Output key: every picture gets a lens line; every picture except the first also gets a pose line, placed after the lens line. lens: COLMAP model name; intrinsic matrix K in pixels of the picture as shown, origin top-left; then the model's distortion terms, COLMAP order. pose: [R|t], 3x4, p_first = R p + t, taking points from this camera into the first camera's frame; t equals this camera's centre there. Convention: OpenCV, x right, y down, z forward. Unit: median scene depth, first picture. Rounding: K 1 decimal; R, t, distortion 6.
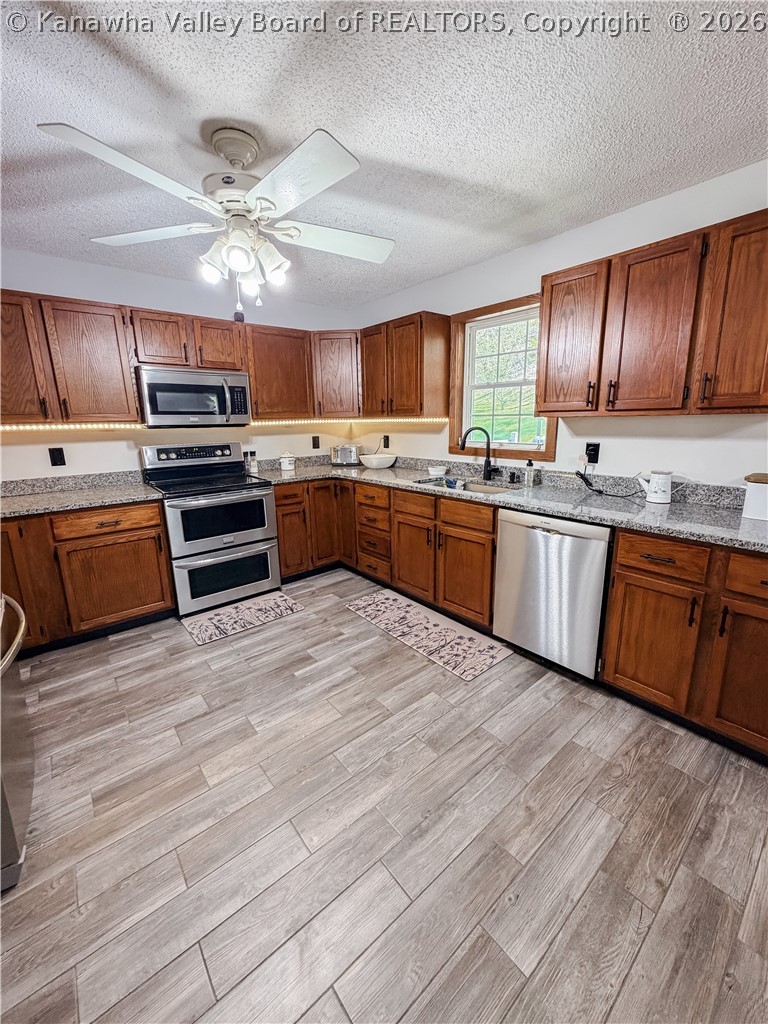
lens RADIAL K [[410.6, 0, 384.0], [0, 410.6, 512.0], [0, 0, 1]] dist [0.000472, 0.000020]
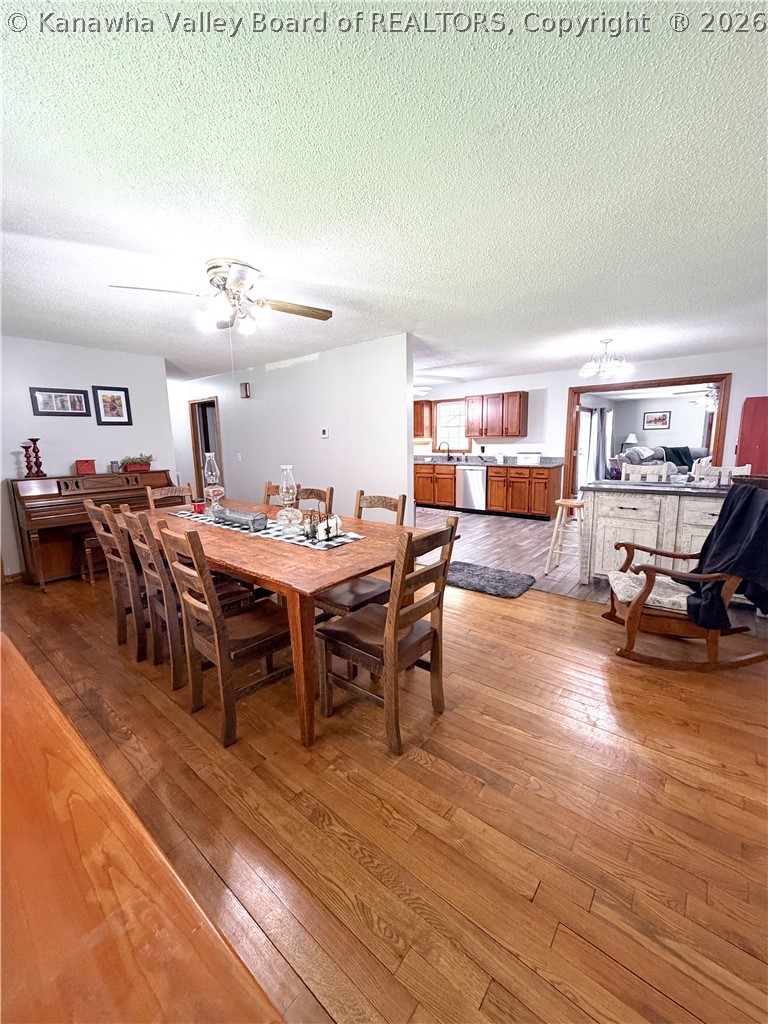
lens RADIAL K [[410.6, 0, 384.0], [0, 410.6, 512.0], [0, 0, 1]] dist [0.000472, 0.000020]
pose [[0.982761, -0.033067, 0.181897, -0.832293], [0.043160, 0.997724, -0.051812, 0.469075], [-0.179770, 0.058770, 0.981952, -1.944071]]
